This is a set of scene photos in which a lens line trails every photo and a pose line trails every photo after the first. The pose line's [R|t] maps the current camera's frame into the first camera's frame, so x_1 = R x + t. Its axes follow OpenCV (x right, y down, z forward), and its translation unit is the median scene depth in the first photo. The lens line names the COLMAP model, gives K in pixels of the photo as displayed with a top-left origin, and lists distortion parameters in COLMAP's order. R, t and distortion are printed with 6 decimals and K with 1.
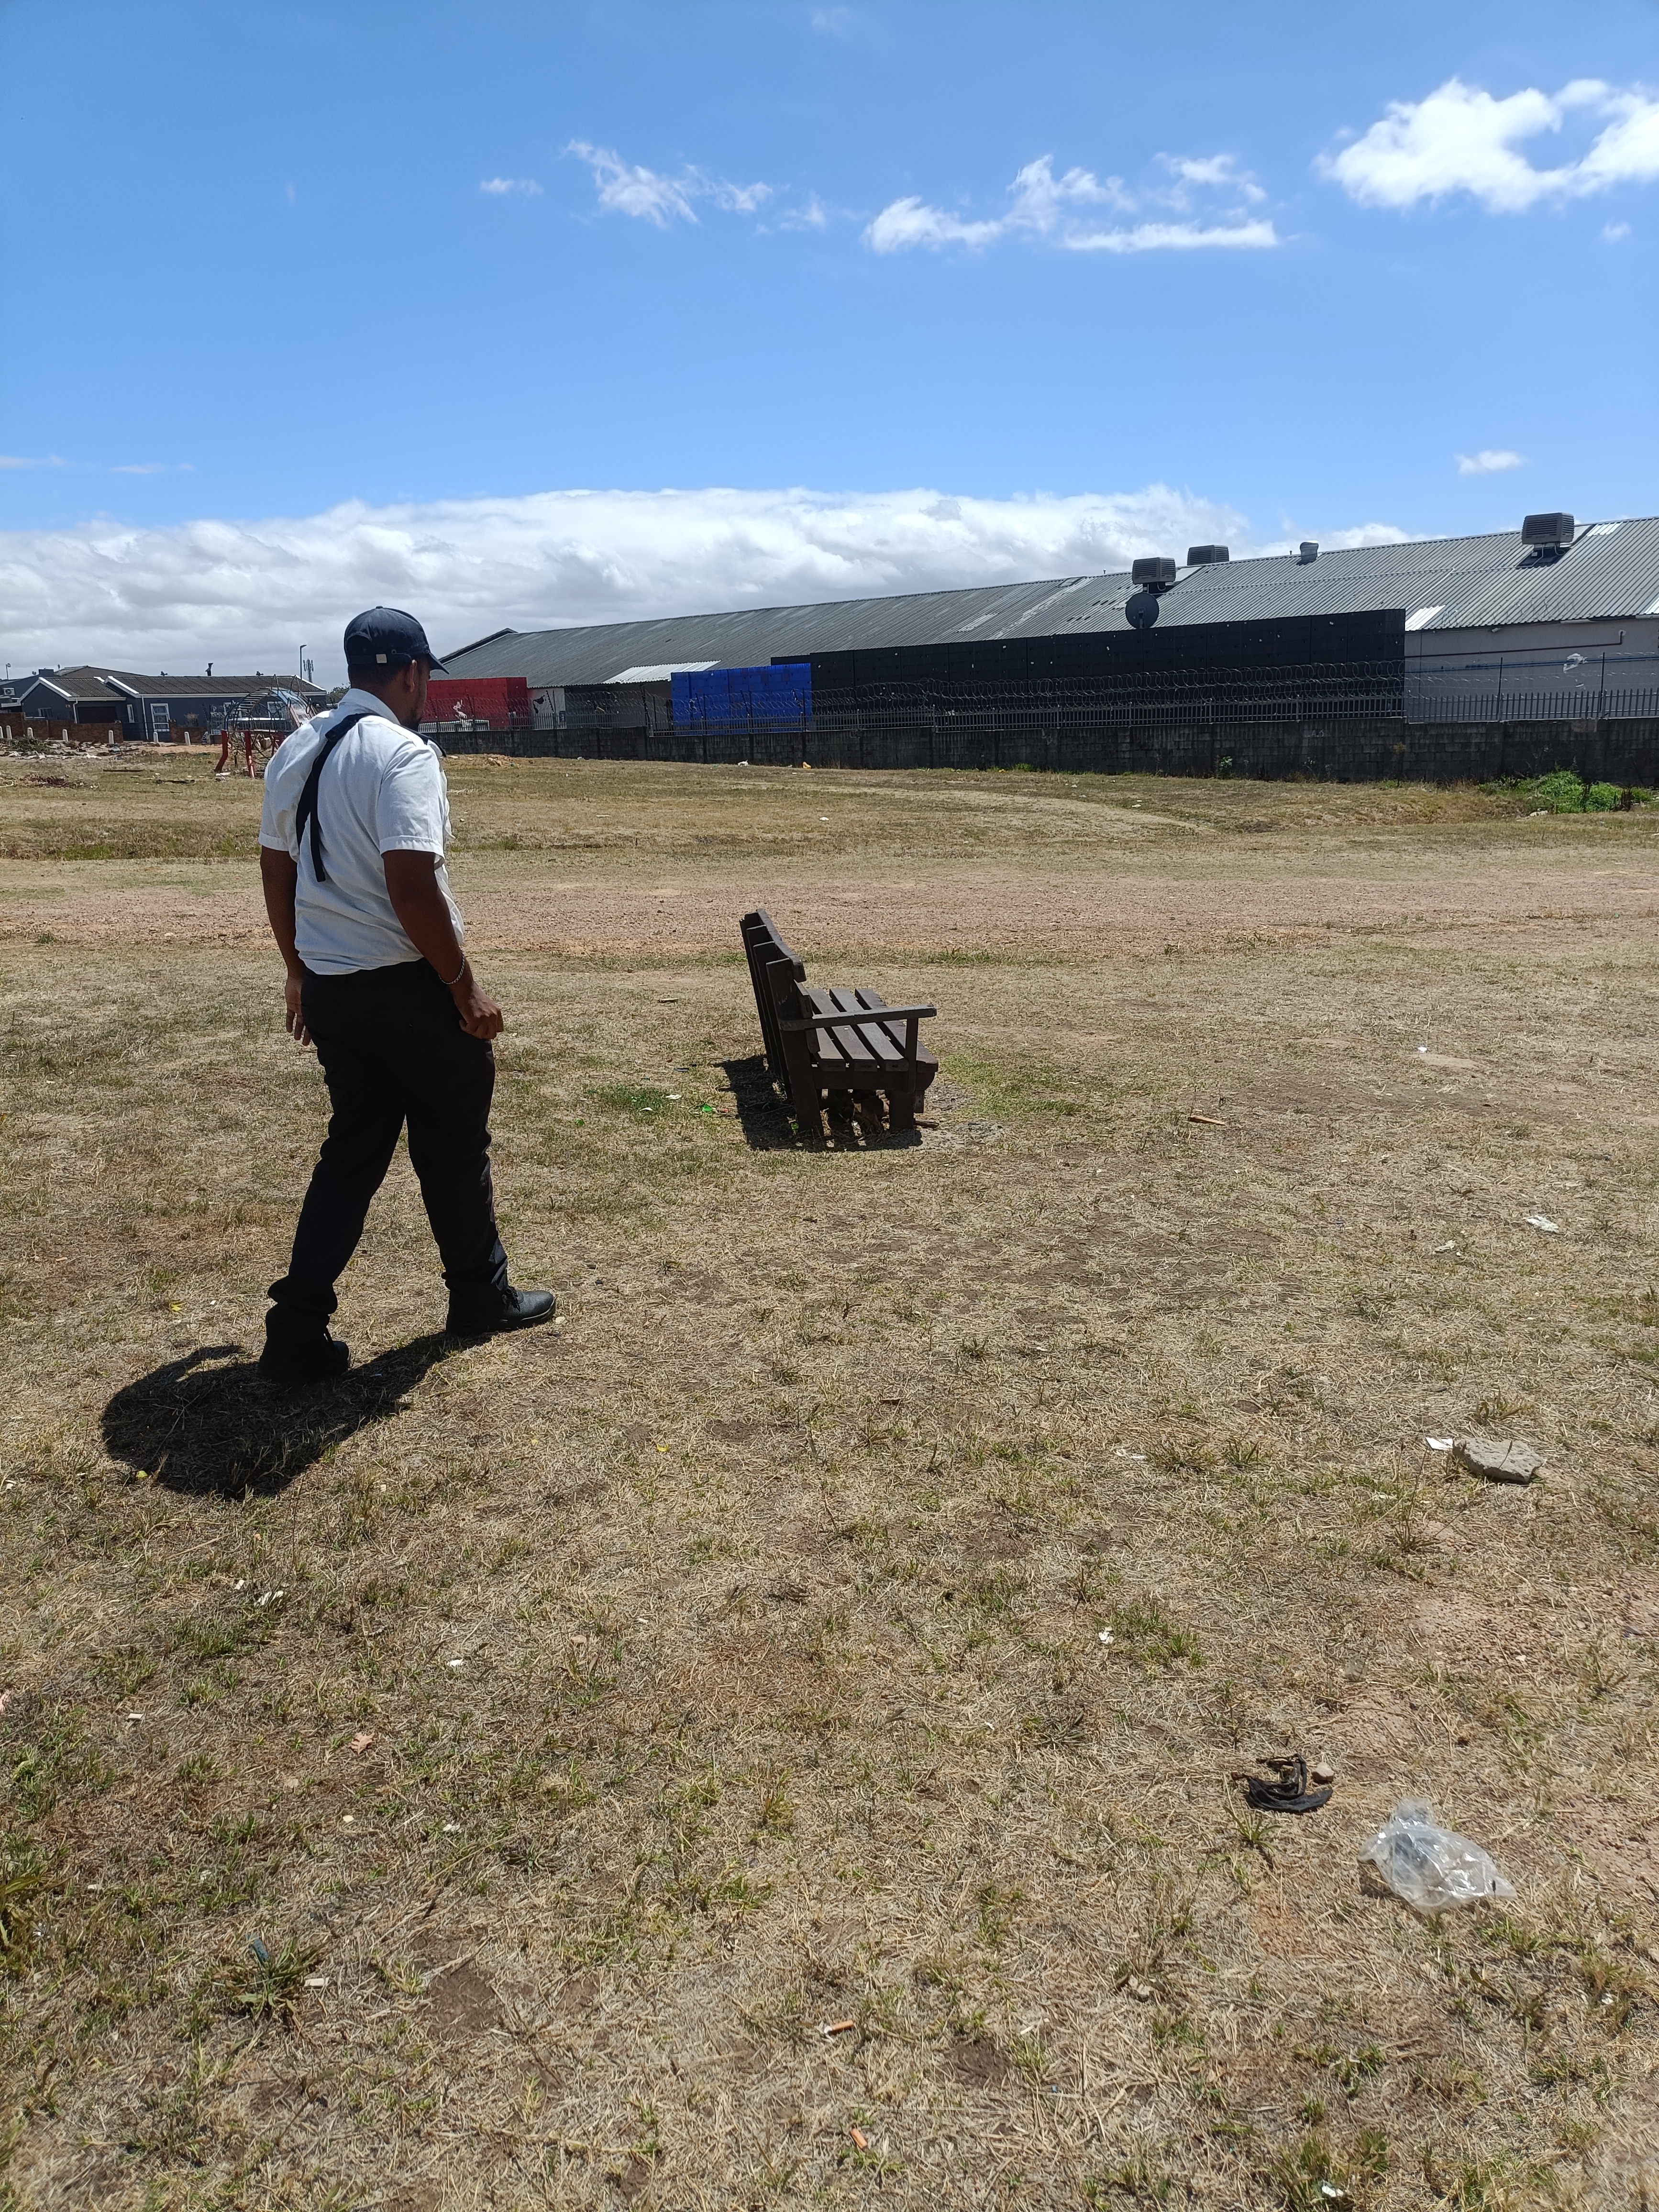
lens RADIAL K [[1624.1, 0, 823.0], [0, 1624.1, 1083.9], [0, 0, 1]] dist [0.033256, -0.017000]
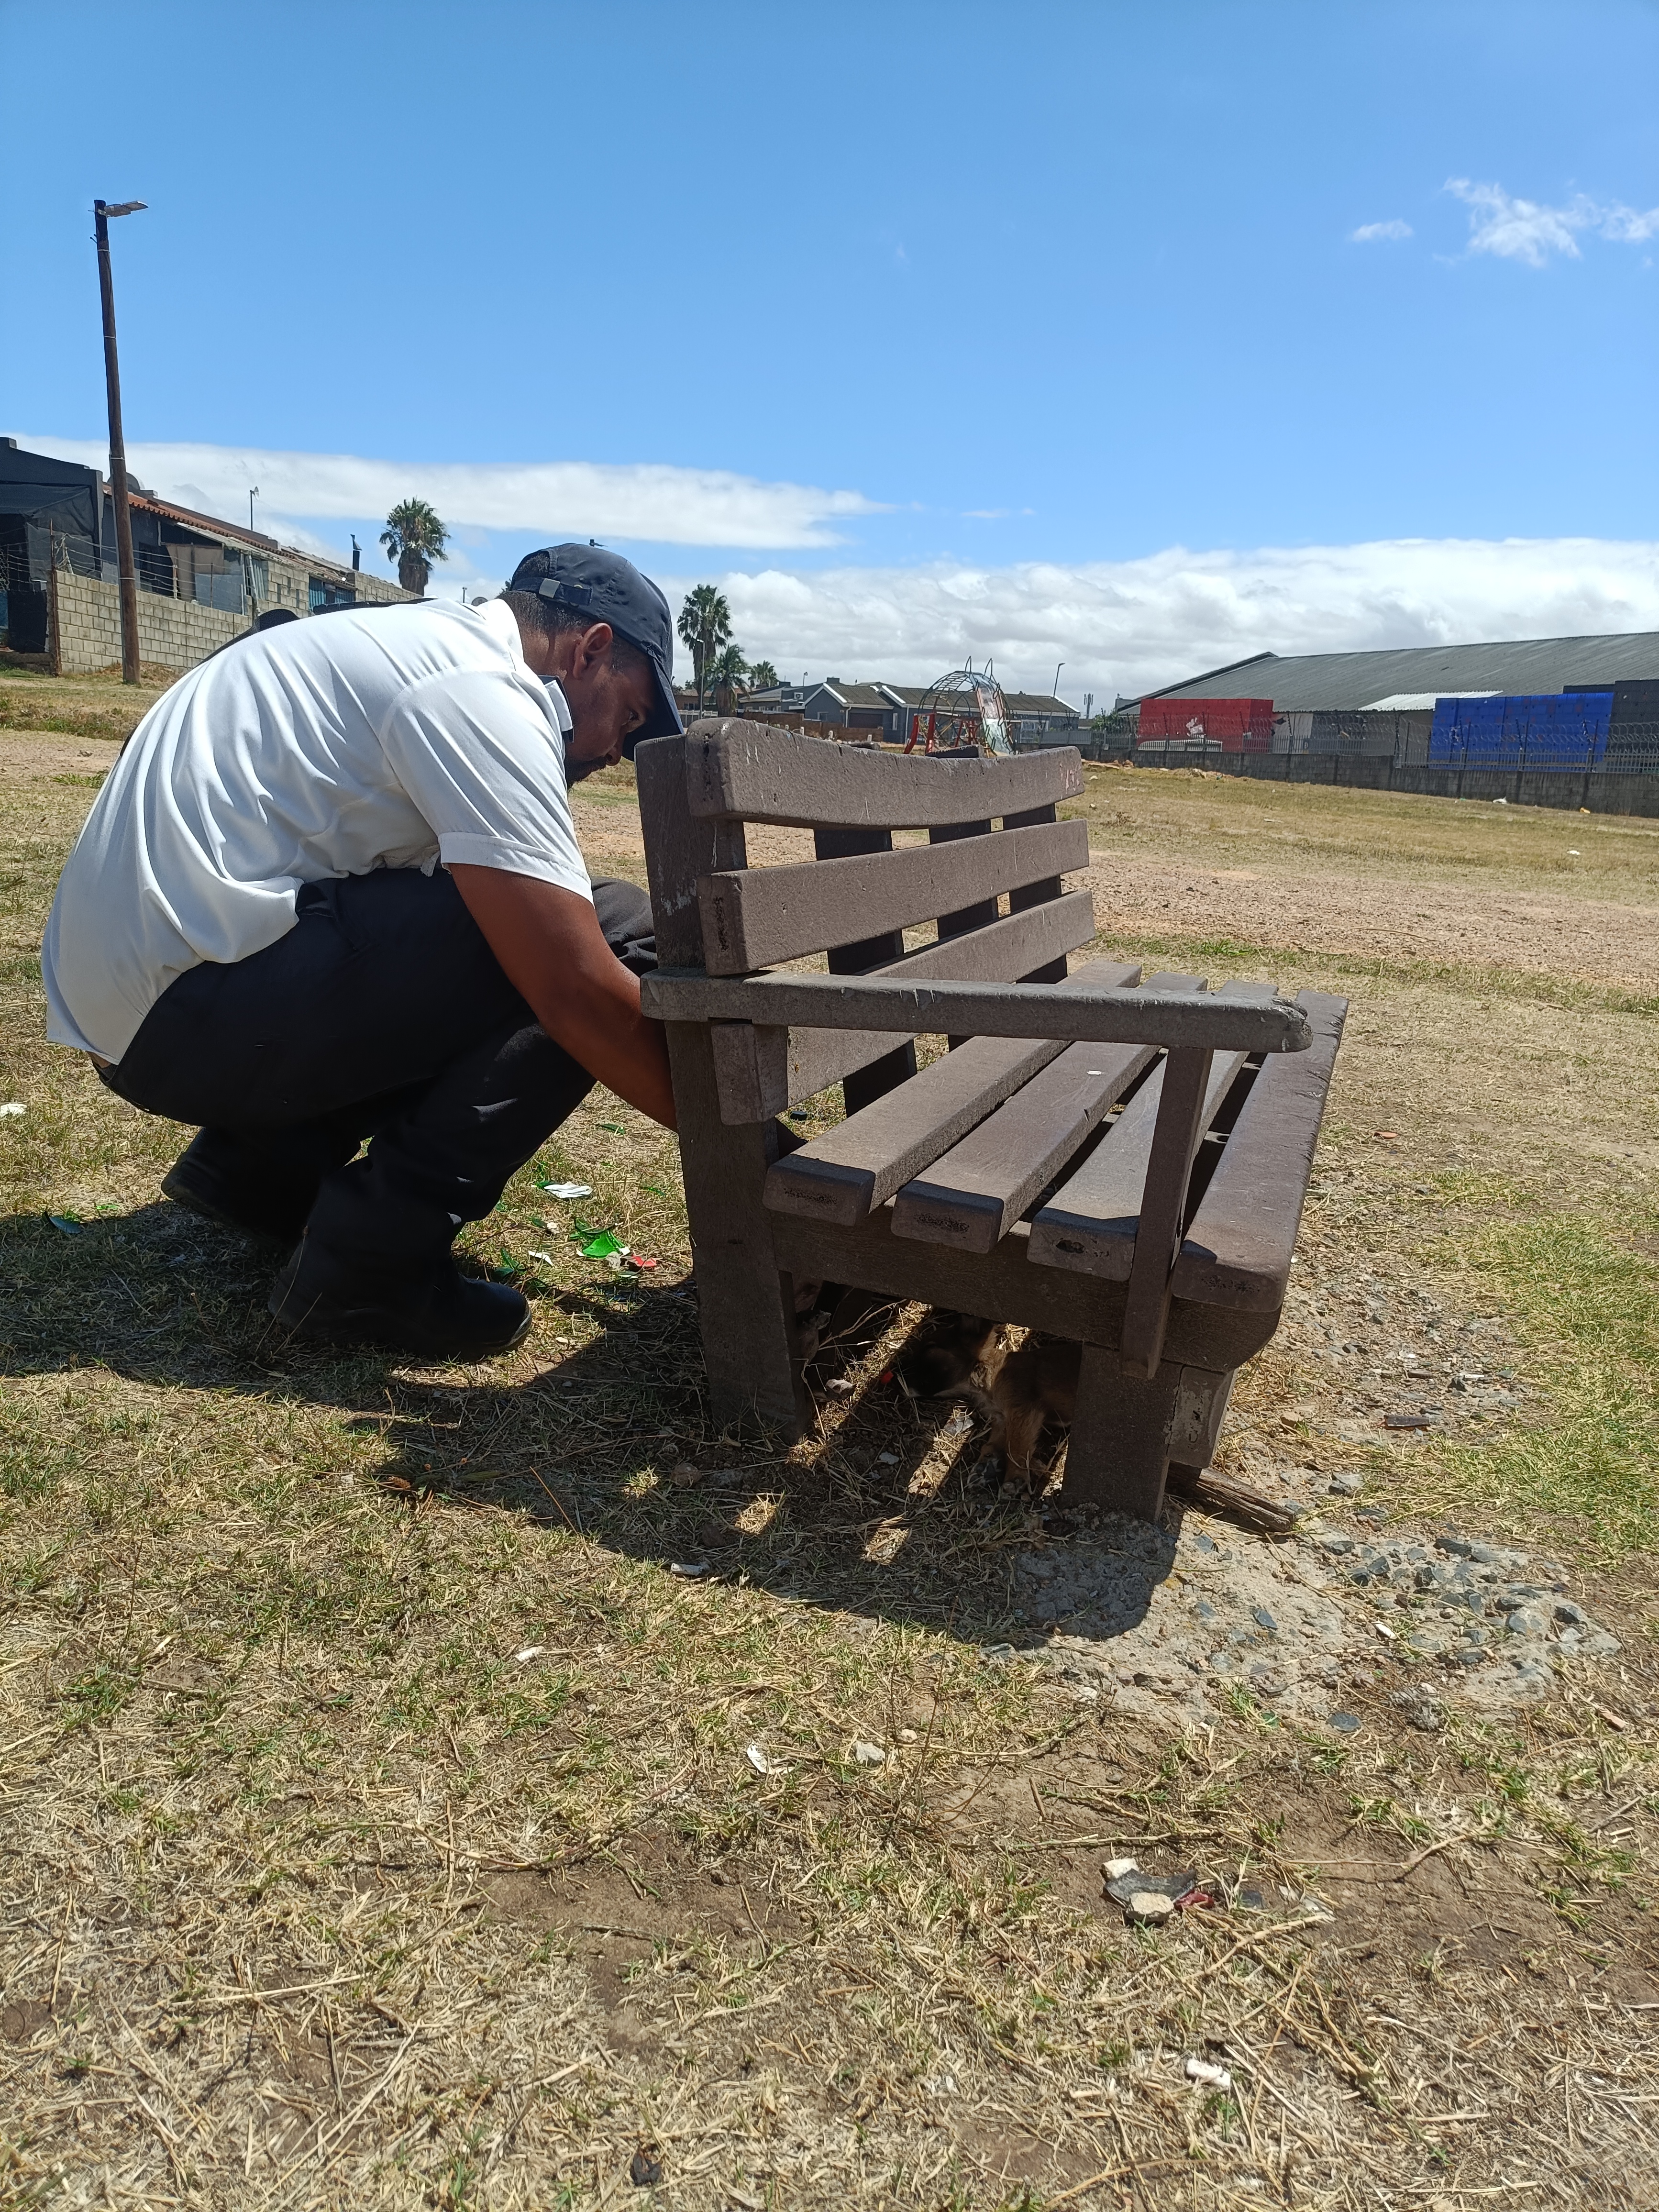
lens RADIAL K [[1647.4, 0, 818.4], [0, 1647.4, 1095.7], [0, 0, 1]] dist [0.039122, -0.020590]
pose [[0.894604, 0.159950, -0.417253, 0.096687], [-0.168989, 0.985497, 0.015462, -0.006518], [0.413675, 0.056679, 0.908659, 0.467811]]
